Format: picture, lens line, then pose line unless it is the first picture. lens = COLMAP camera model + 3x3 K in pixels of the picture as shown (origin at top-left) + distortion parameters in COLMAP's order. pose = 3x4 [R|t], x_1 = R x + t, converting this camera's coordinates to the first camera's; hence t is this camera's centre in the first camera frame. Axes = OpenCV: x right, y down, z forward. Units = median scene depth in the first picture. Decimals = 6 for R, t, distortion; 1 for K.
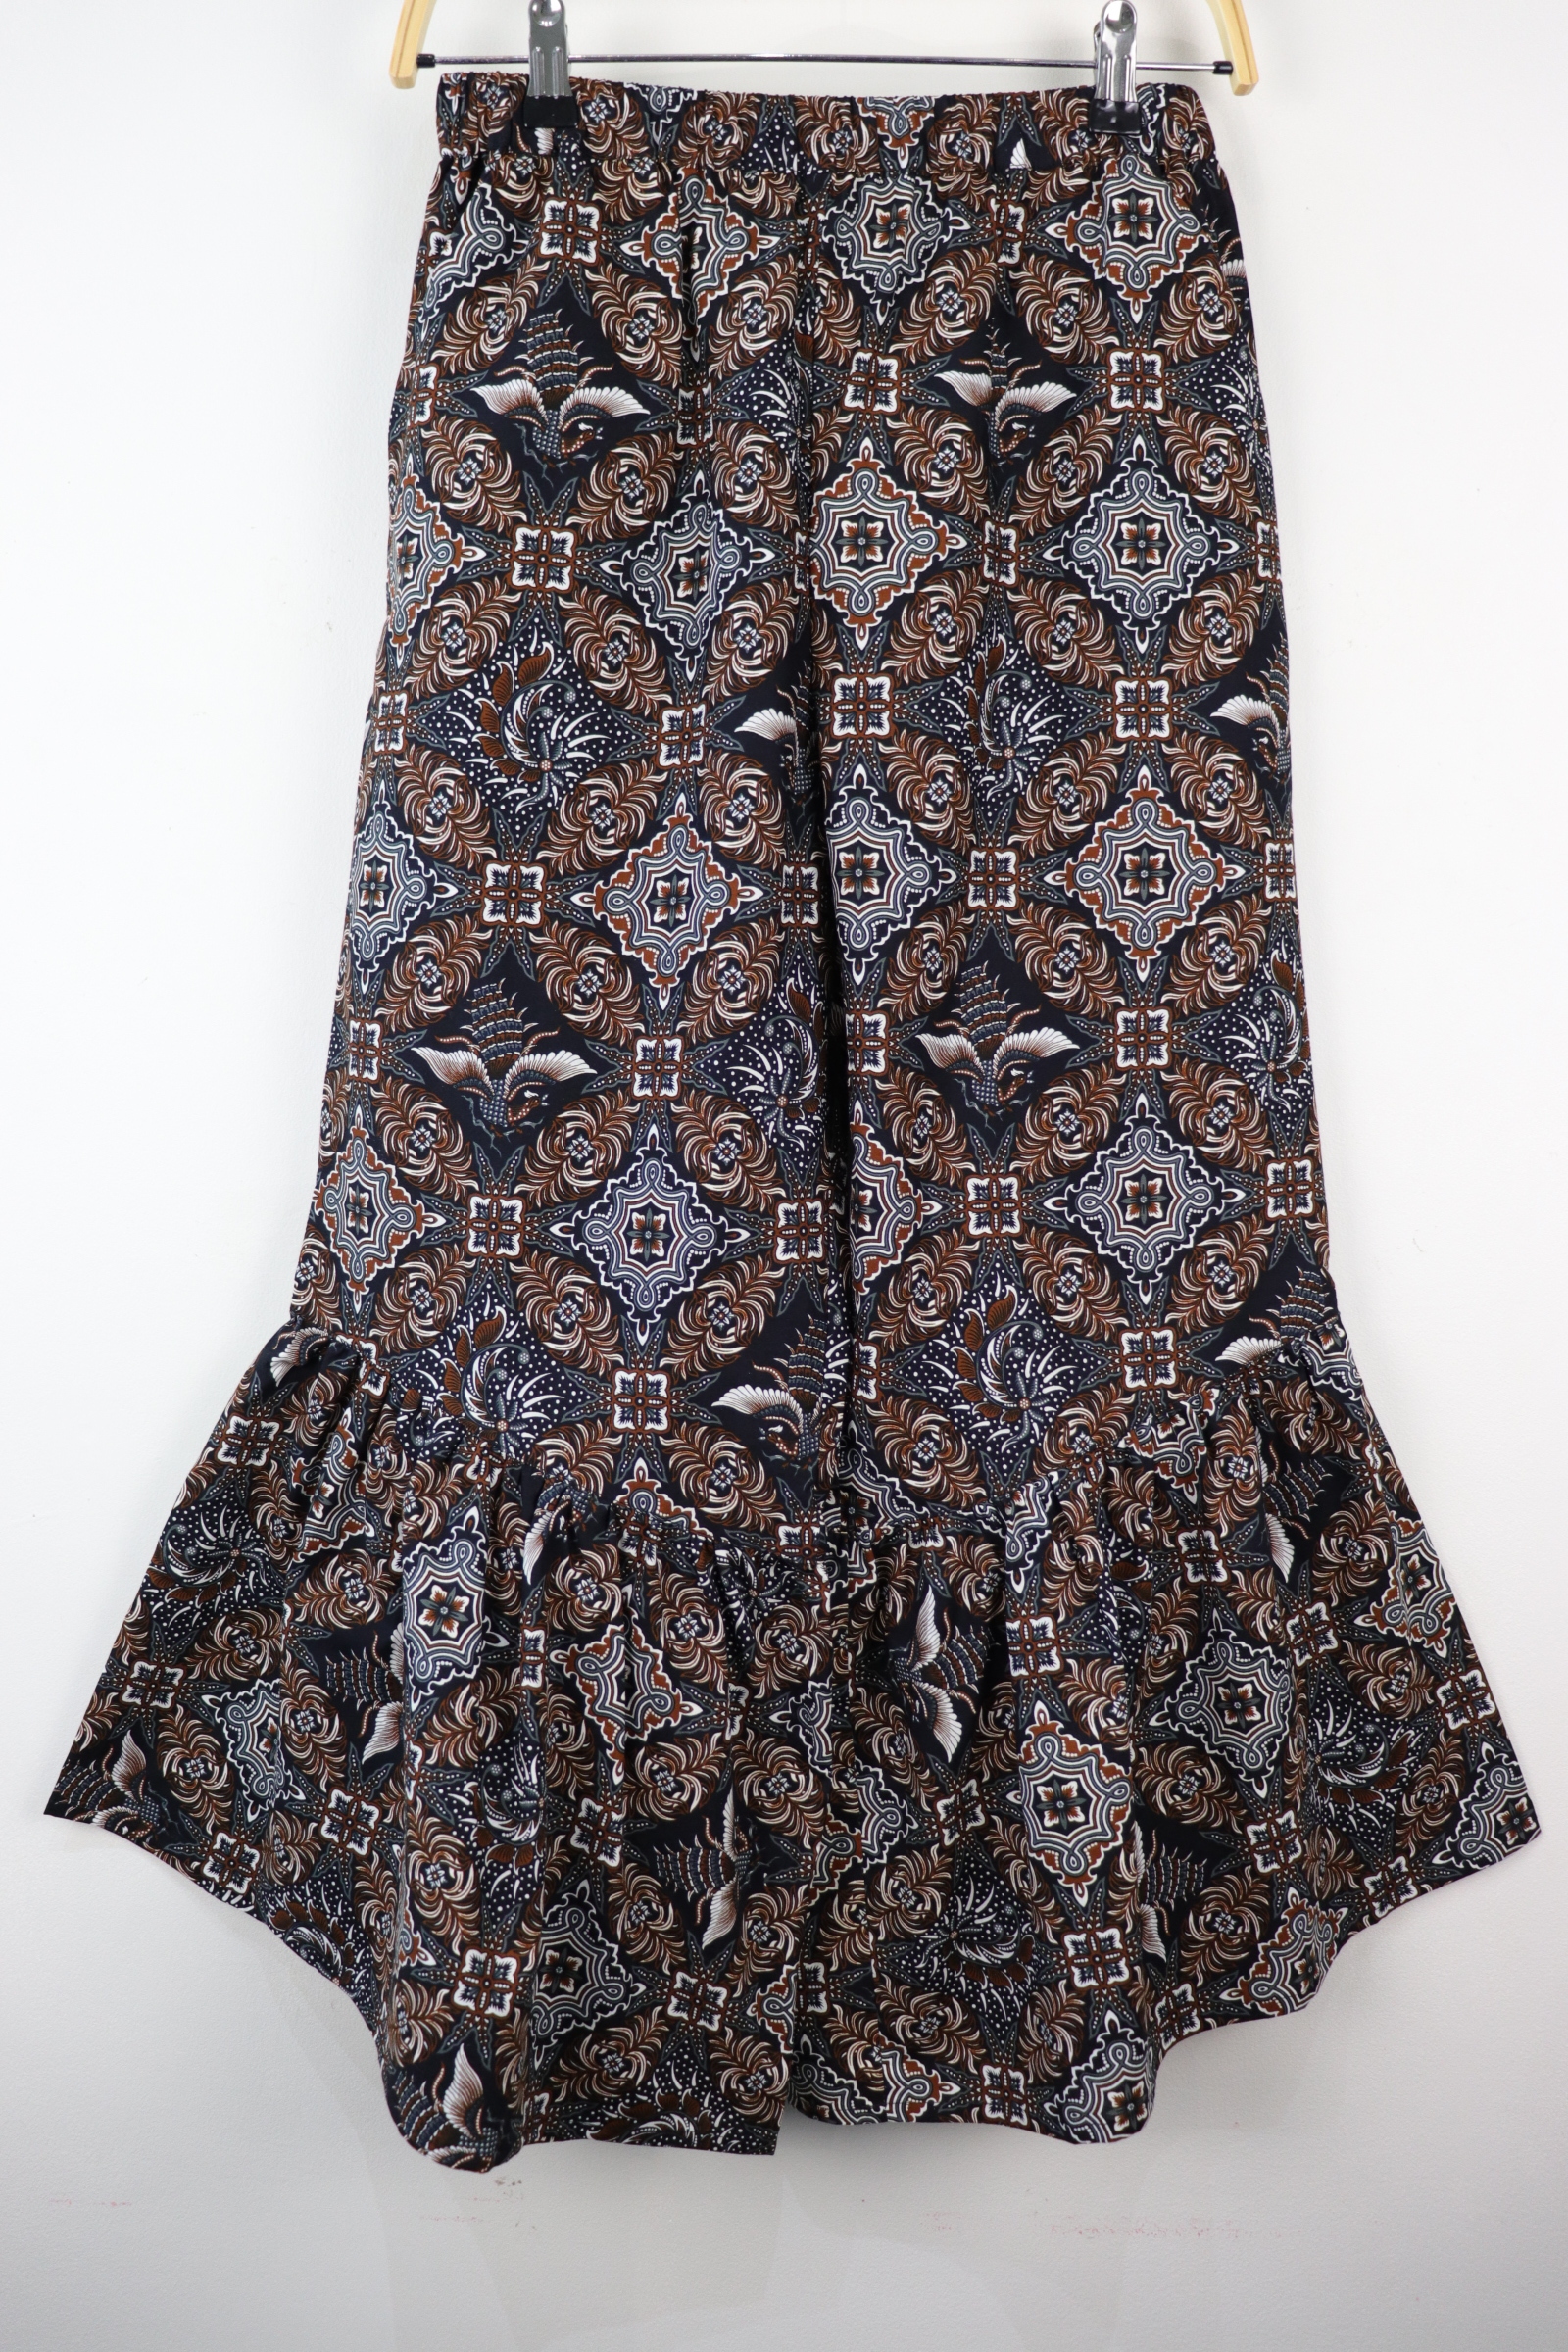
lens RADIAL K [[1948.9, 0, 788.7], [0, 1948.9, 1189.0], [0, 0, 1]] dist [-0.190872, 0.185054]
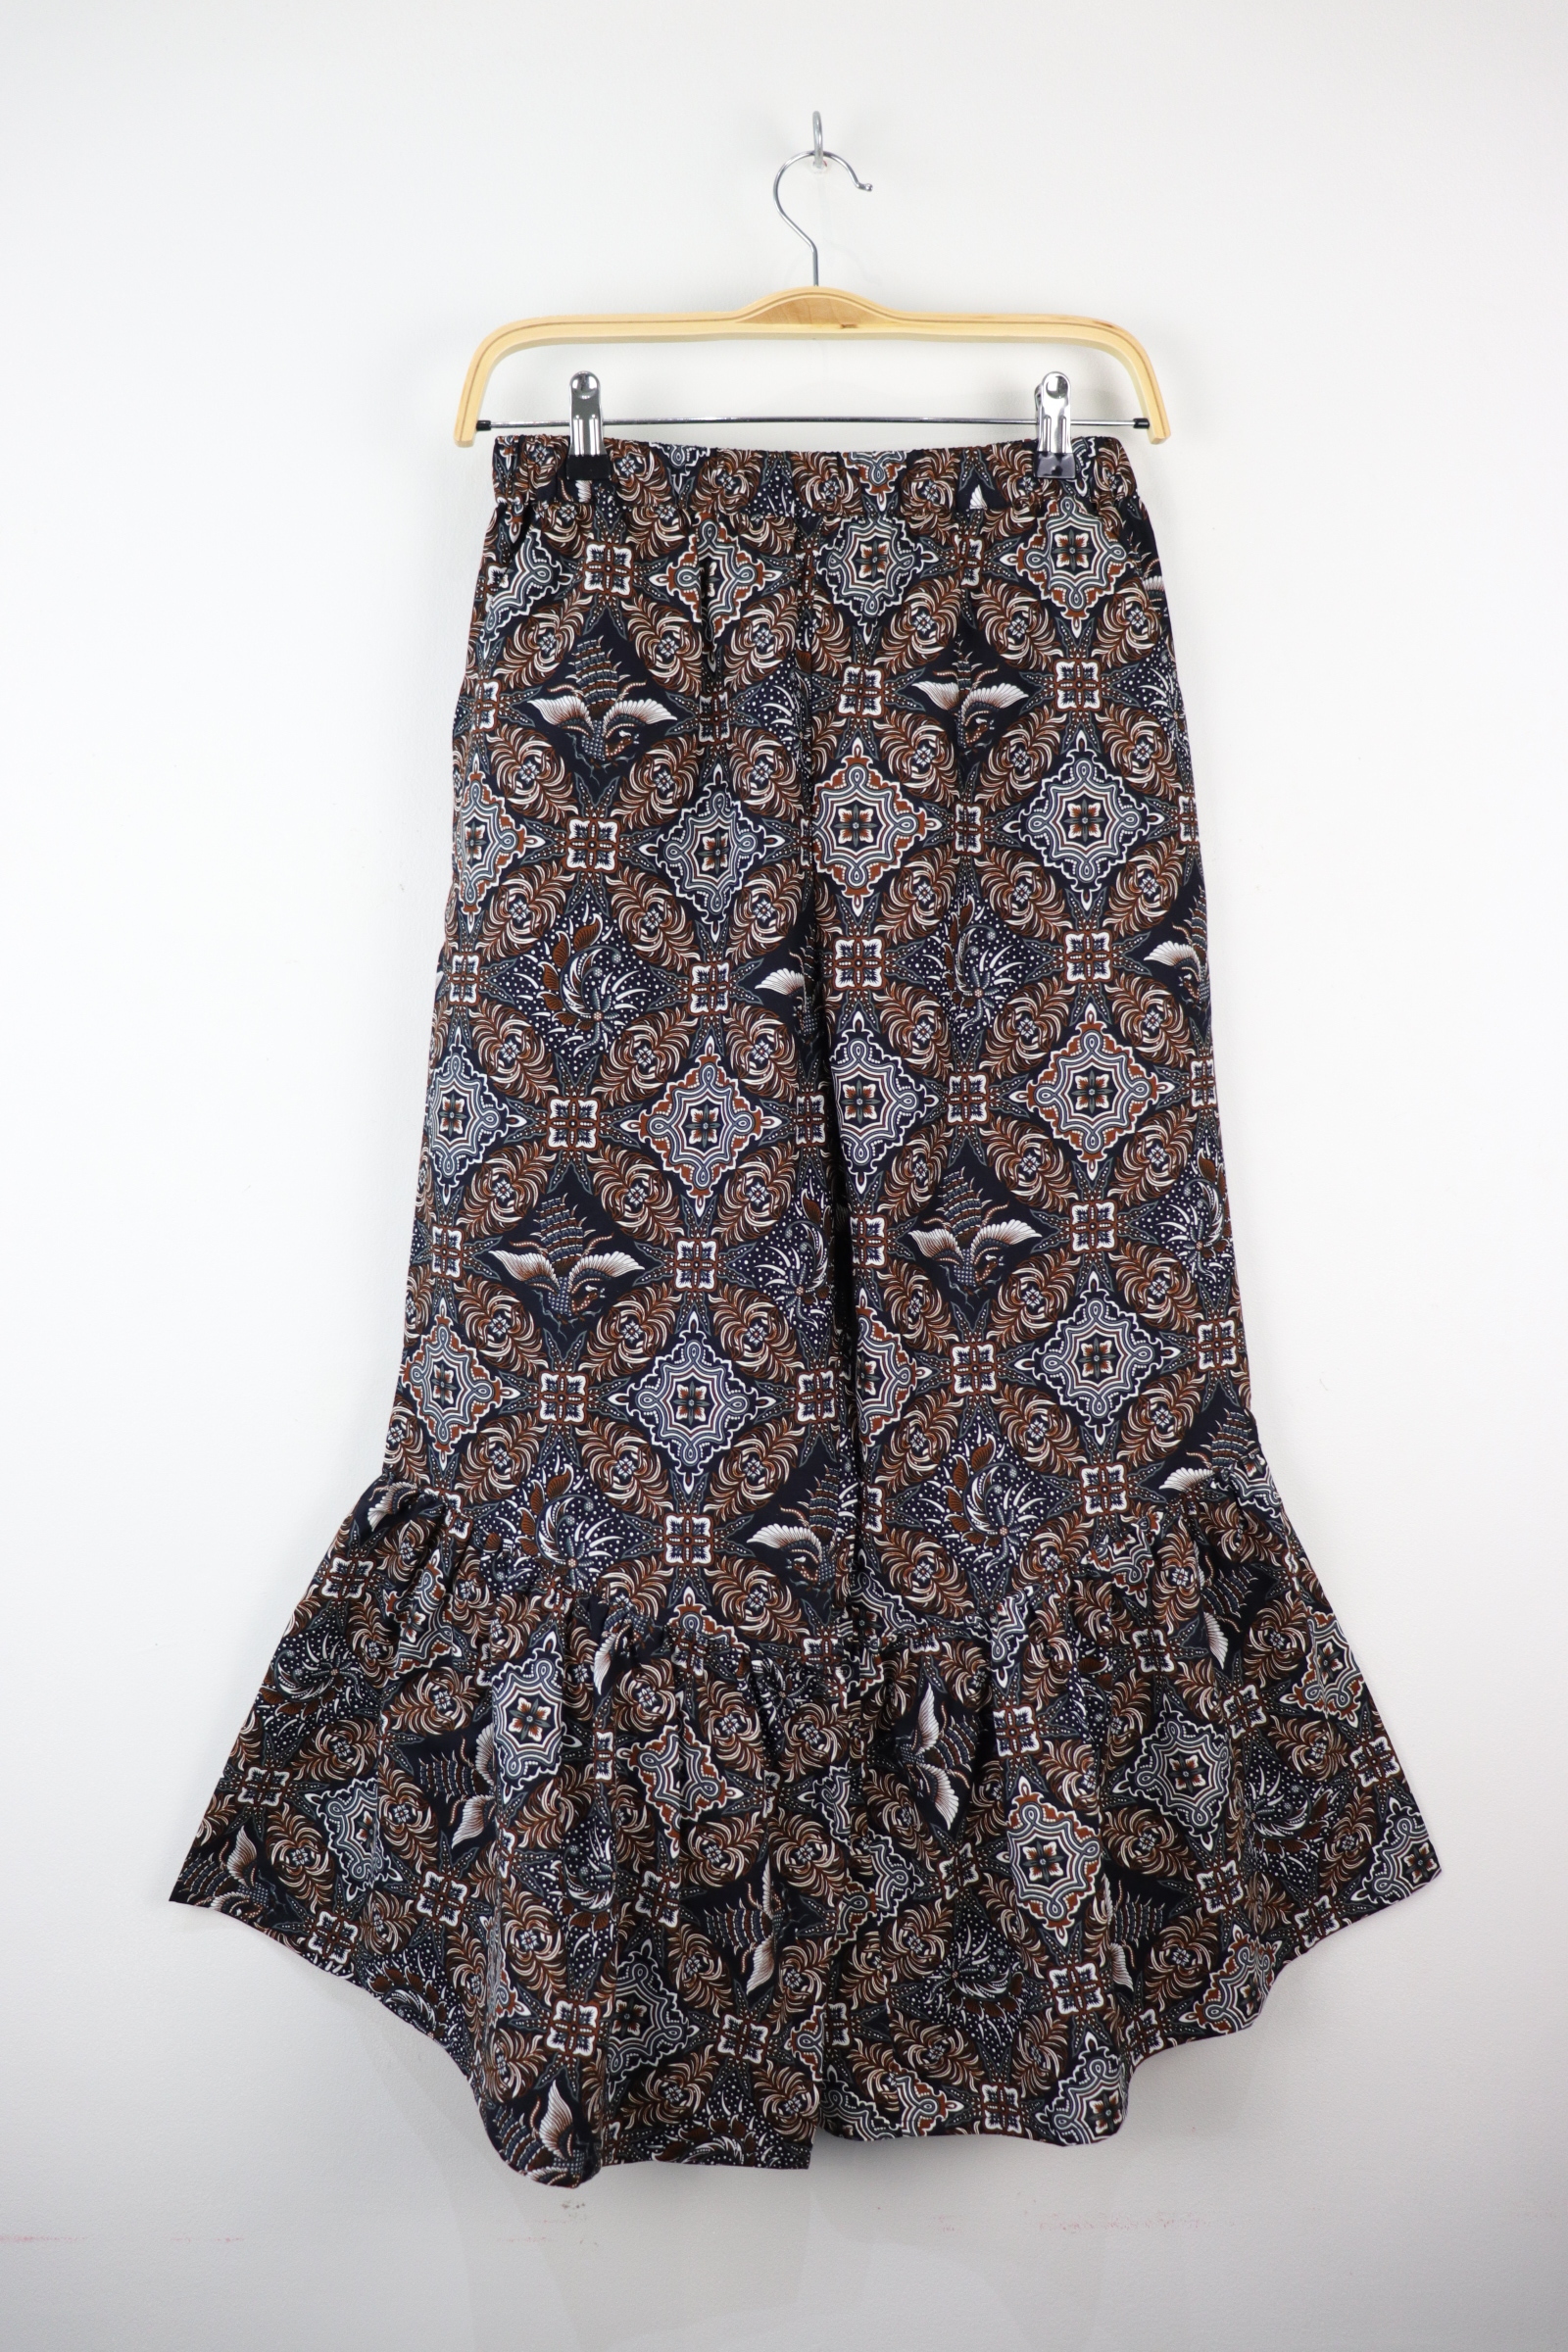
lens RADIAL K [[1948.9, 0, 788.7], [0, 1948.9, 1189.0], [0, 0, 1]] dist [-0.190872, 0.185054]
pose [[0.999019, -0.022544, 0.038105, -0.054551], [0.023628, 0.999322, -0.028243, -0.073377], [-0.037443, 0.029116, 0.998875, -0.211325]]
